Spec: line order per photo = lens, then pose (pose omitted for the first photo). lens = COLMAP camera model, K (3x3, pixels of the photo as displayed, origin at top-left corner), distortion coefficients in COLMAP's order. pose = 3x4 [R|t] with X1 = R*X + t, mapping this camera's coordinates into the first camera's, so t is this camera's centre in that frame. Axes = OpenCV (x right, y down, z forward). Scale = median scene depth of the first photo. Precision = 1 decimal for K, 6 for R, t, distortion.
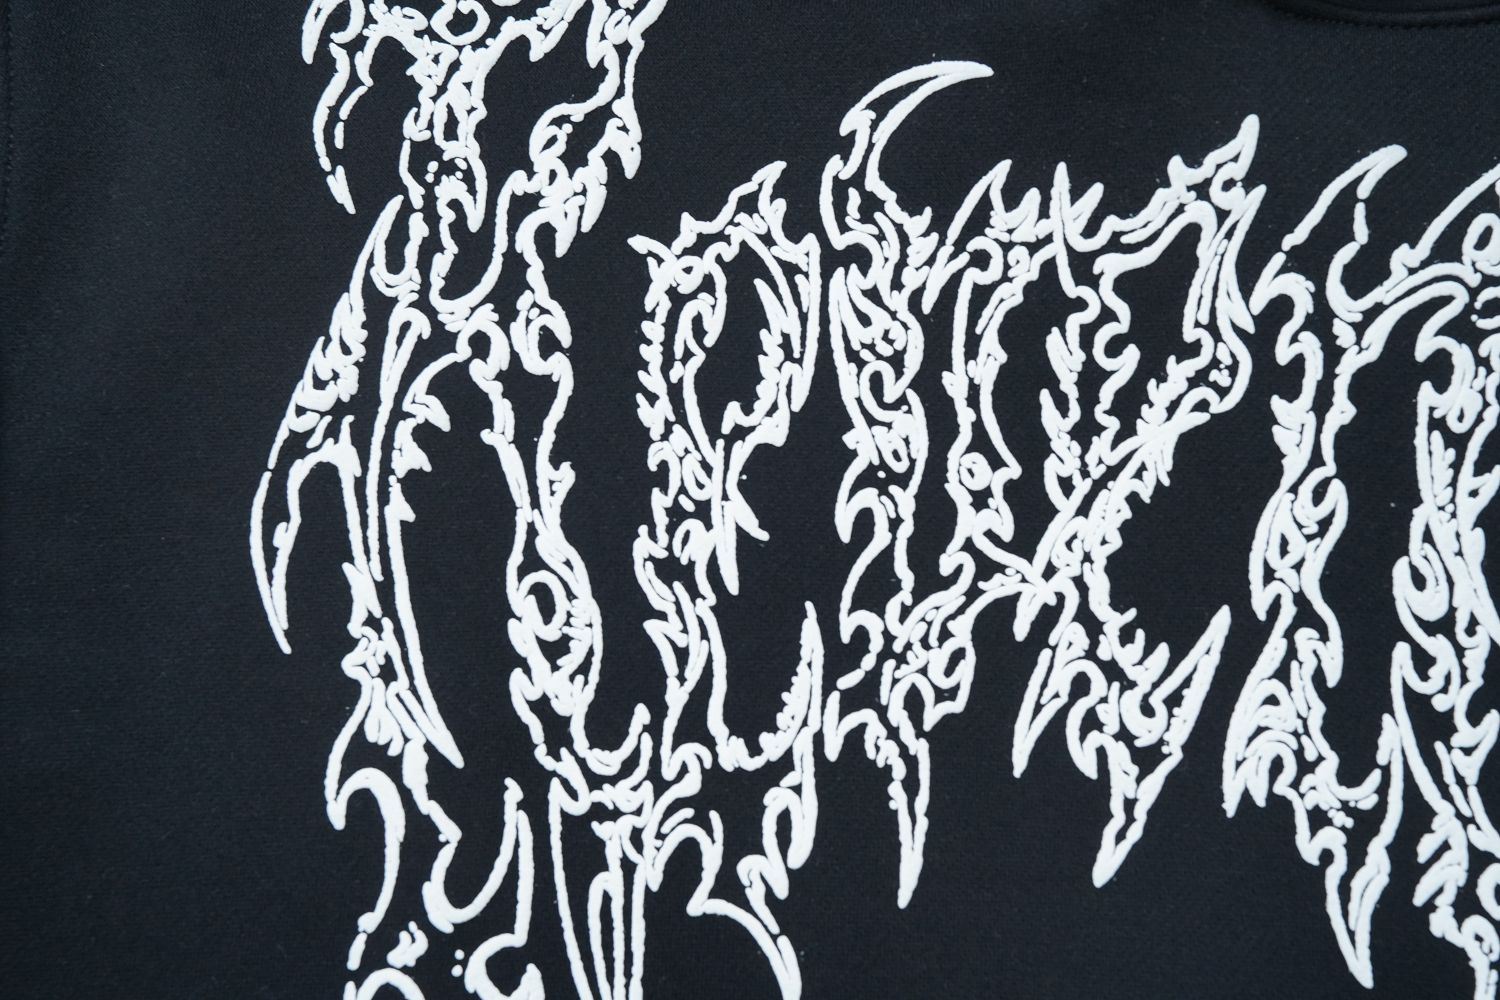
lens RADIAL K [[1378.3, 0, 752.3], [0, 1378.3, 504.2], [0, 0, 1]] dist [0.051911, 0.000000]
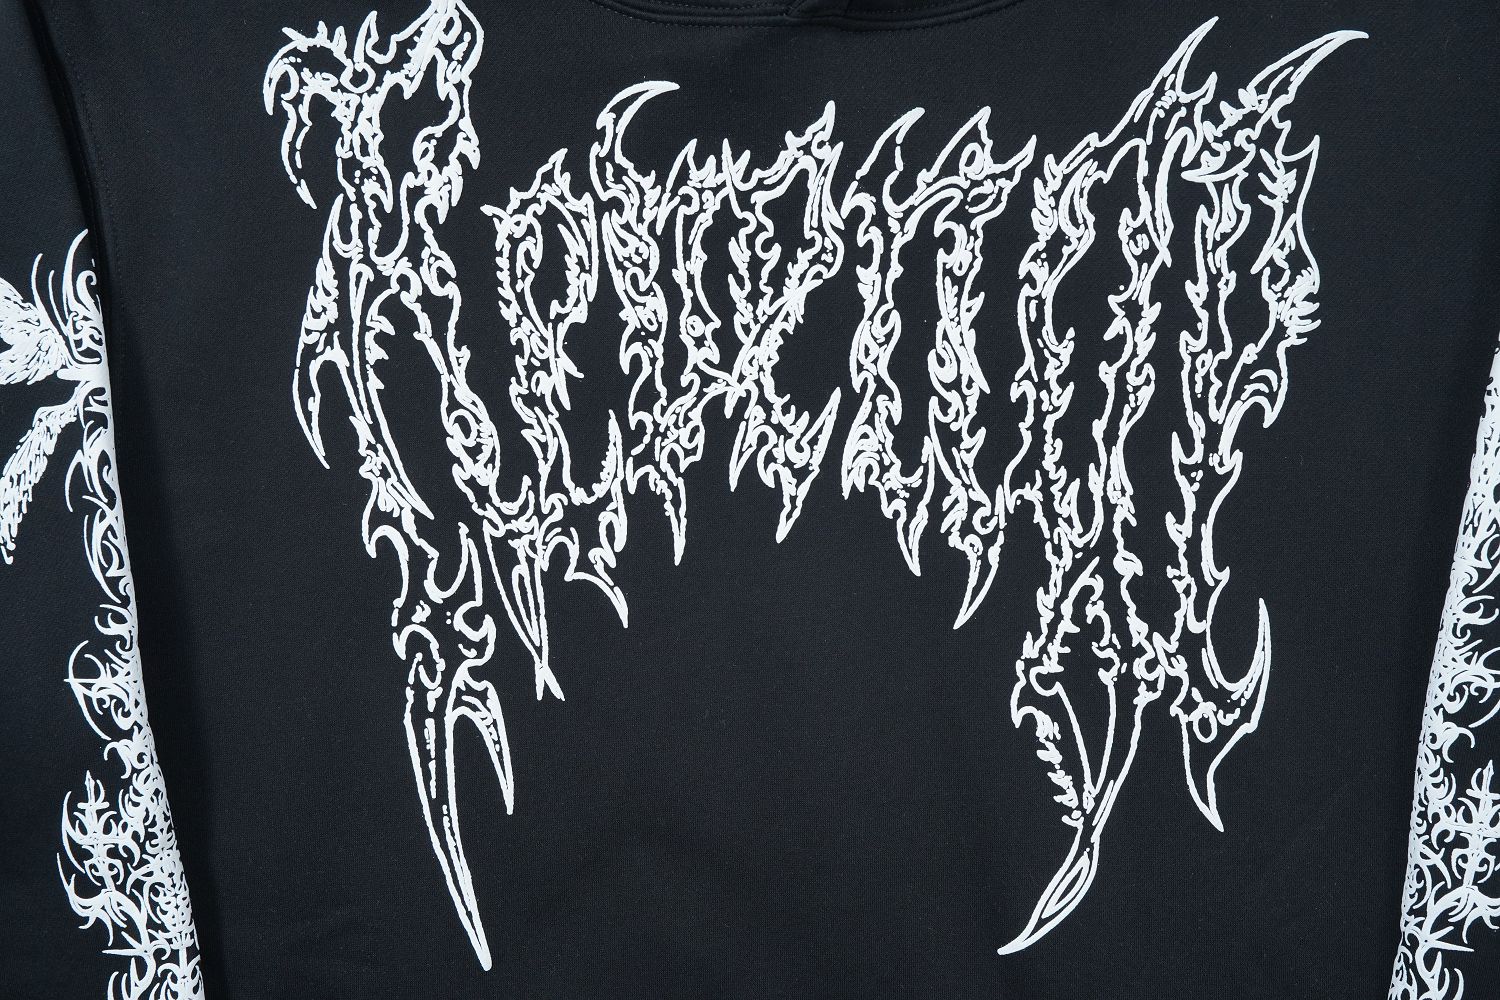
lens RADIAL K [[1378.3, 0, 753.3], [0, 1378.3, 505.2], [0, 0, 1]] dist [0.051911, 0.000000]
pose [[0.994049, -0.108937, -0.000348, 0.211980], [0.105411, 0.961054, 0.255466, -0.248275], [-0.027495, -0.253983, 0.966818, -0.773420]]
